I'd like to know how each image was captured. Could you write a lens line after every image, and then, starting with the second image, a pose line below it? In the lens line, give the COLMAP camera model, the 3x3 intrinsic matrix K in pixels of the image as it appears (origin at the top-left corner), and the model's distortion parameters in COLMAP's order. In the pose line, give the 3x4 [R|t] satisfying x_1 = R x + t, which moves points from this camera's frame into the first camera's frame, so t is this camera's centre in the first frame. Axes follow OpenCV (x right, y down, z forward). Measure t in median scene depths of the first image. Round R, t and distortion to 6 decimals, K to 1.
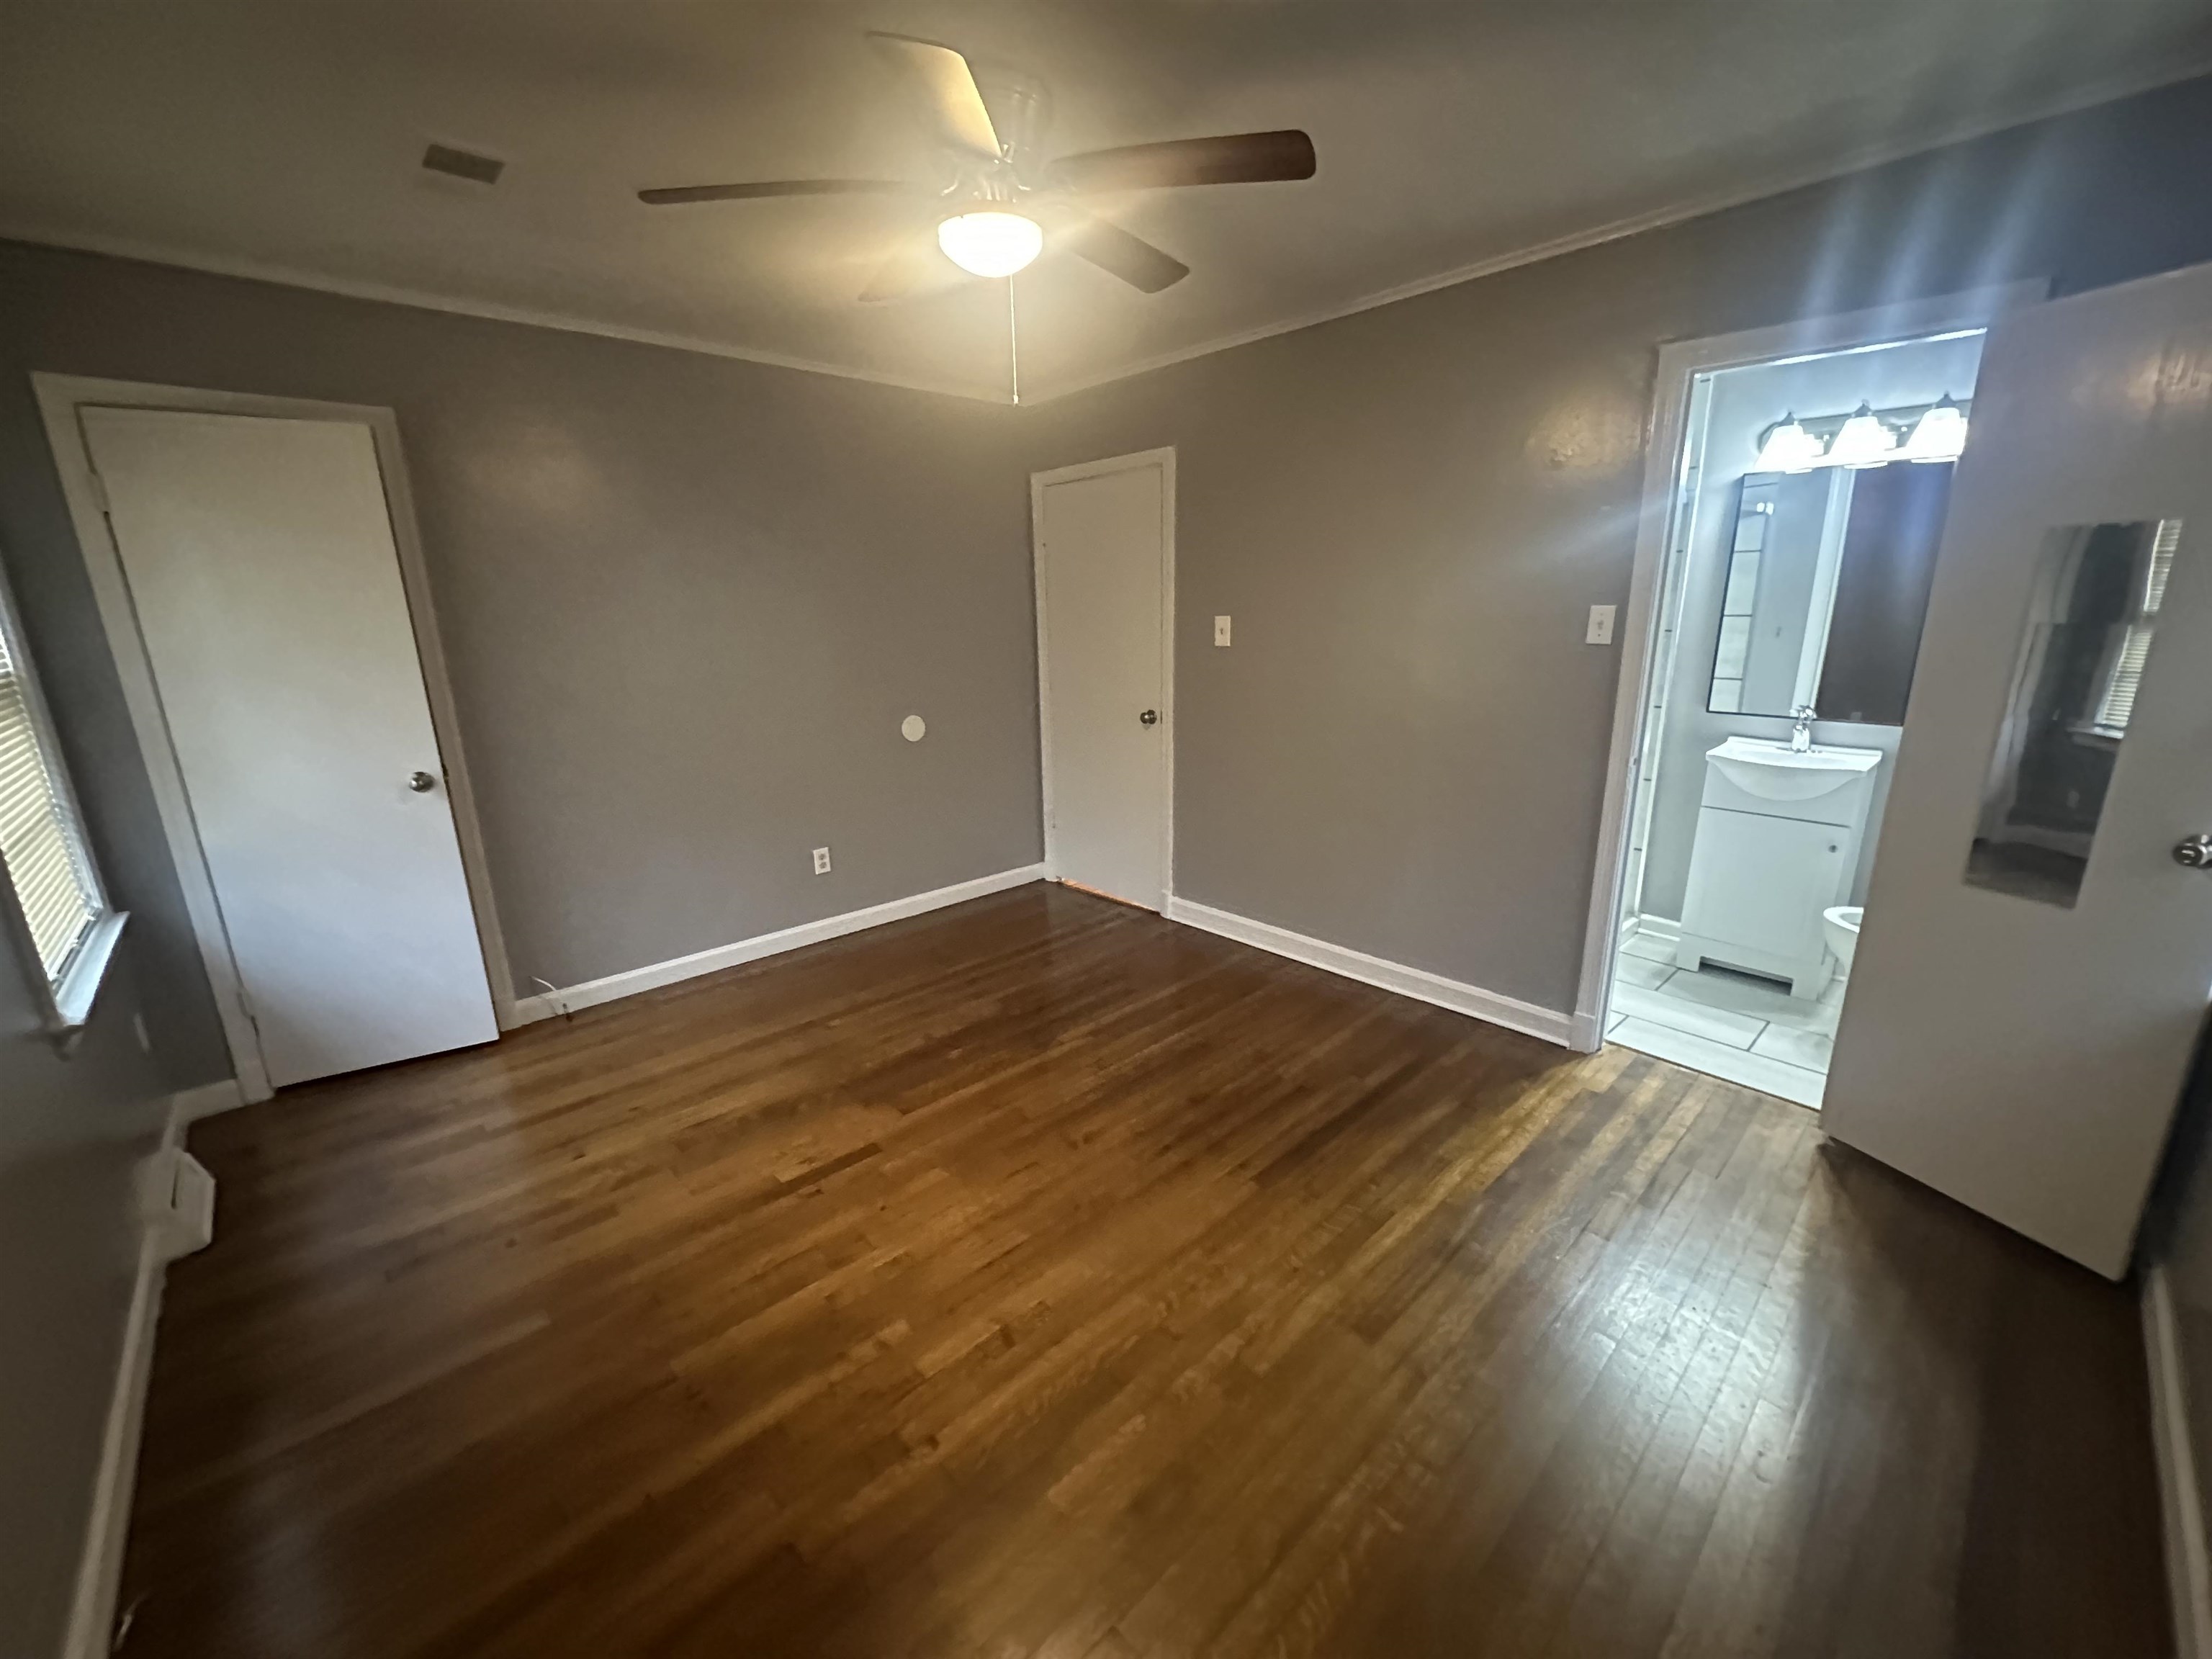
lens RADIAL K [[886.4, 0, 1106.0], [0, 886.4, 829.5], [0, 0, 1]] dist [-0.002333, -0.000315]
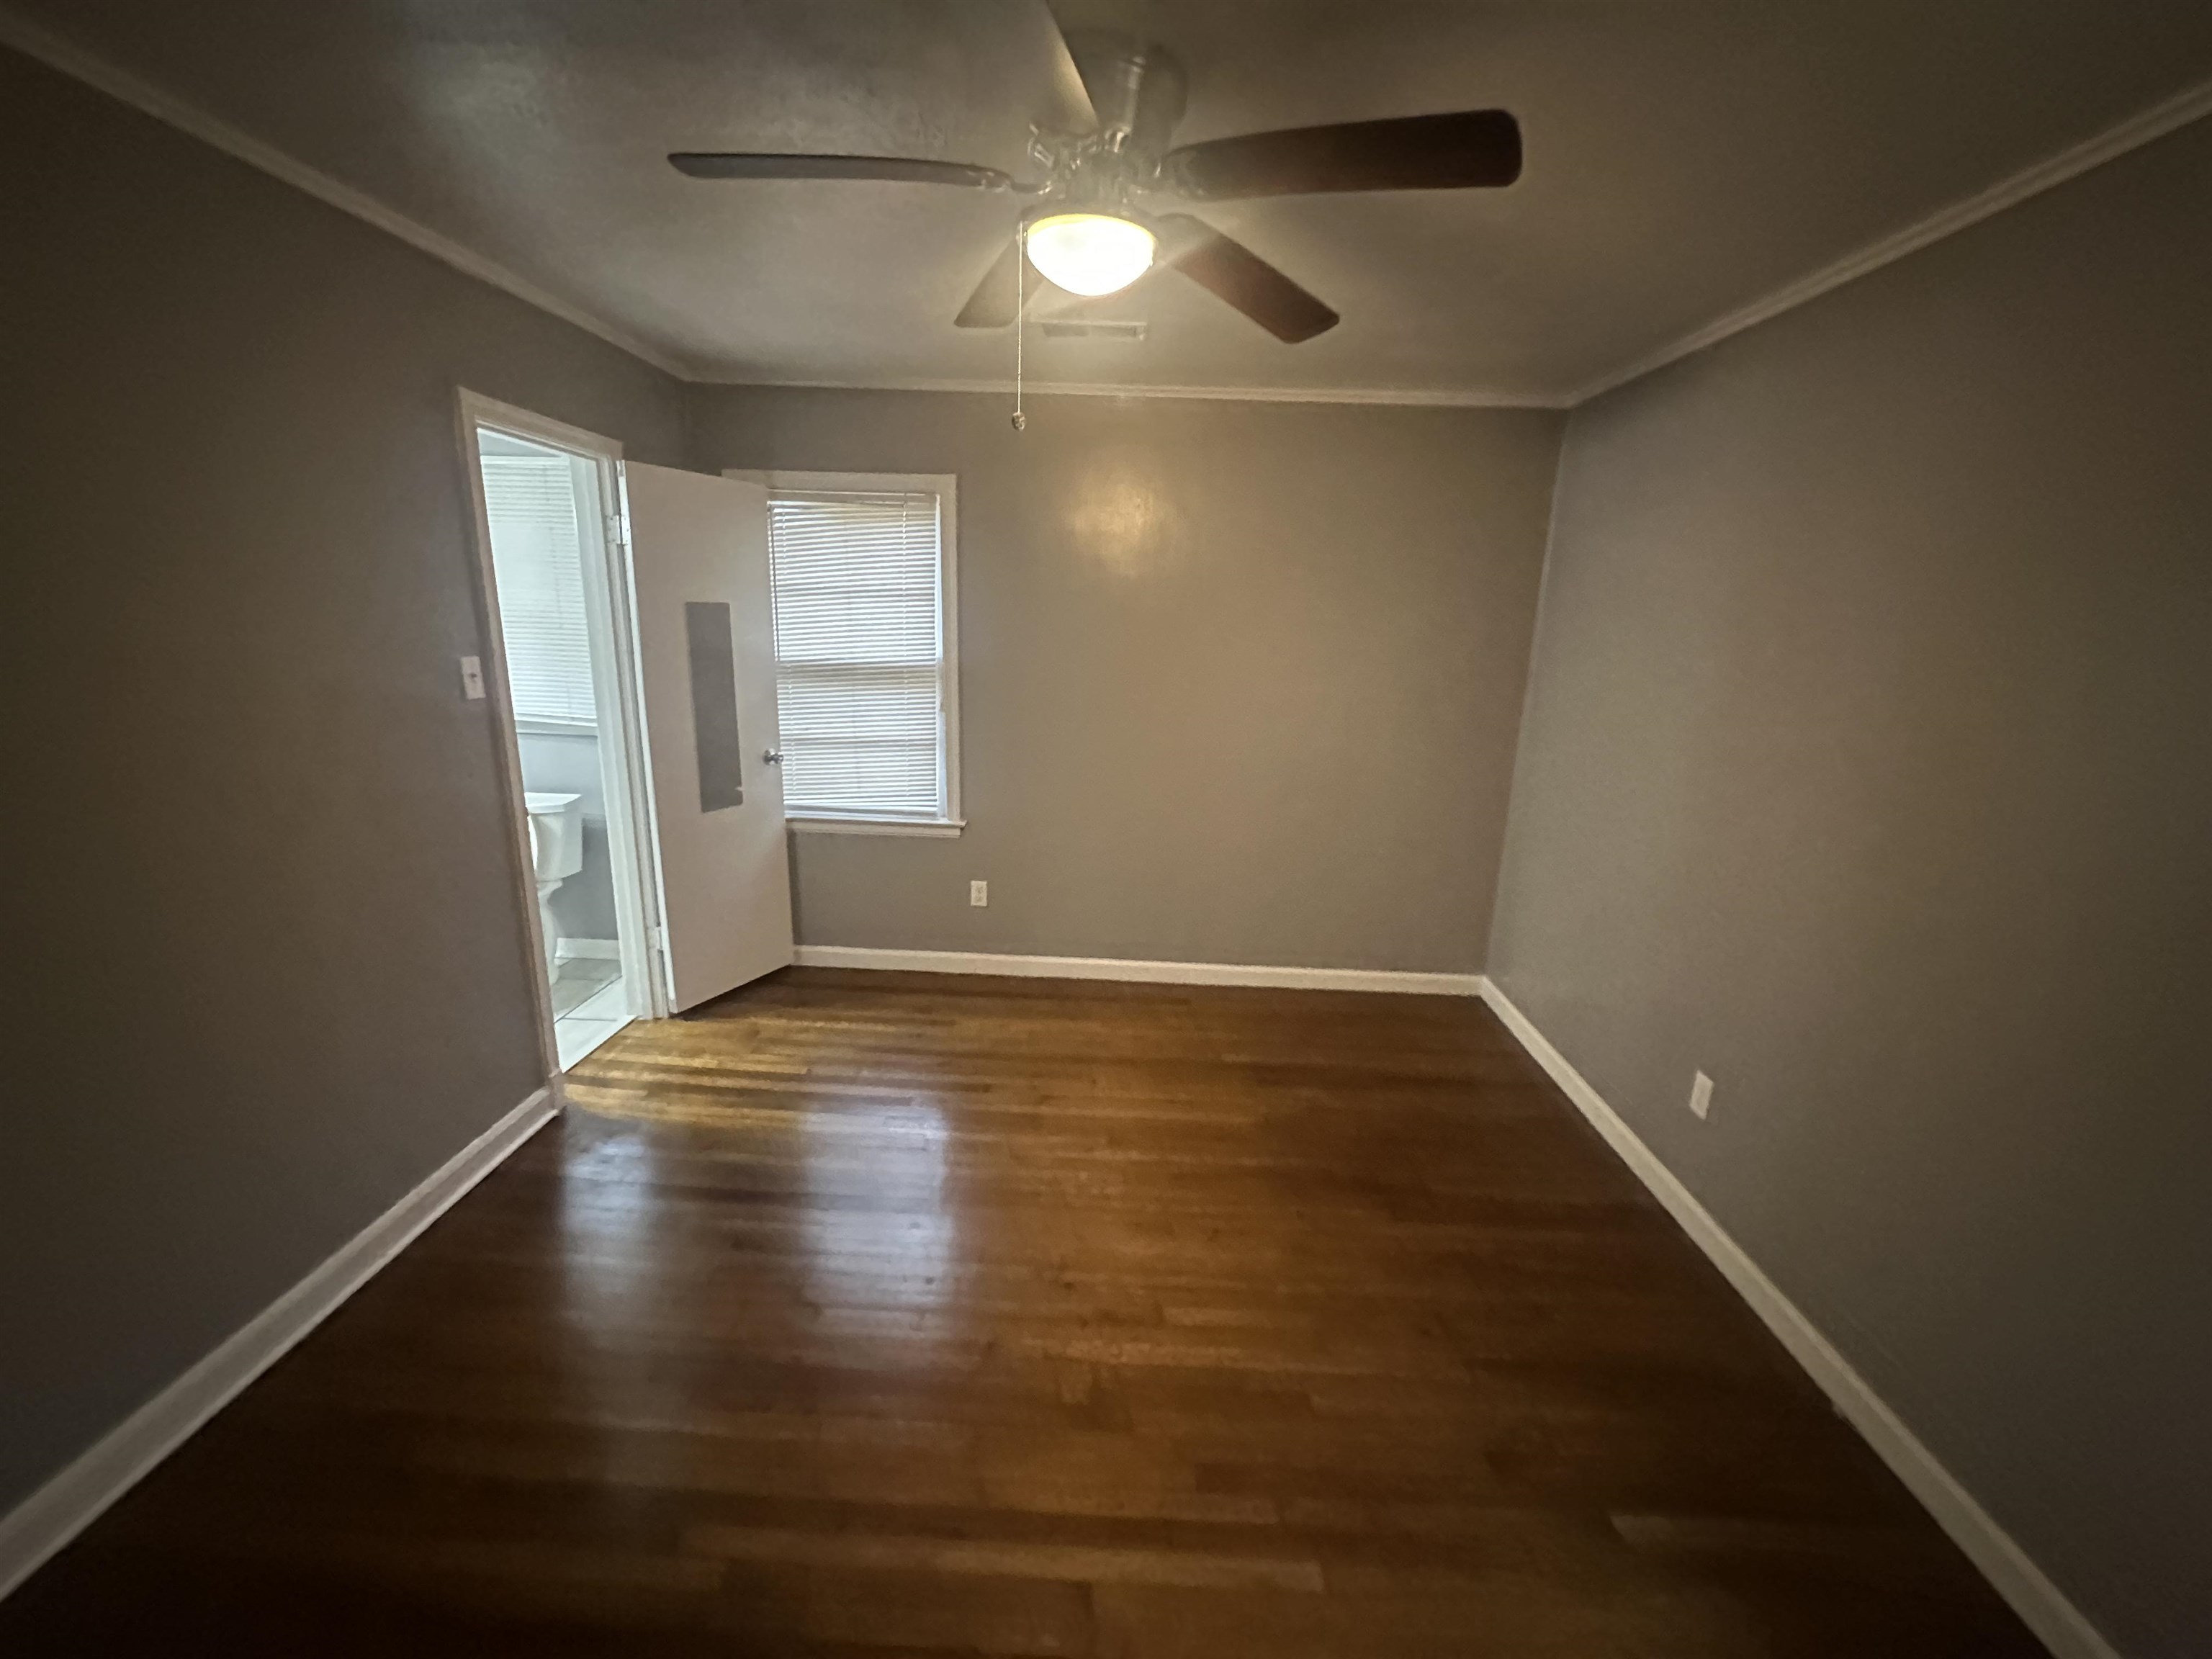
lens RADIAL K [[886.4, 0, 1106.0], [0, 886.4, 829.5], [0, 0, 1]] dist [-0.002333, -0.000315]
pose [[-0.704912, -0.183228, 0.685220, -0.495937], [0.153659, 0.903668, 0.399716, -0.323583], [-0.692451, 0.387055, -0.608851, 1.060619]]
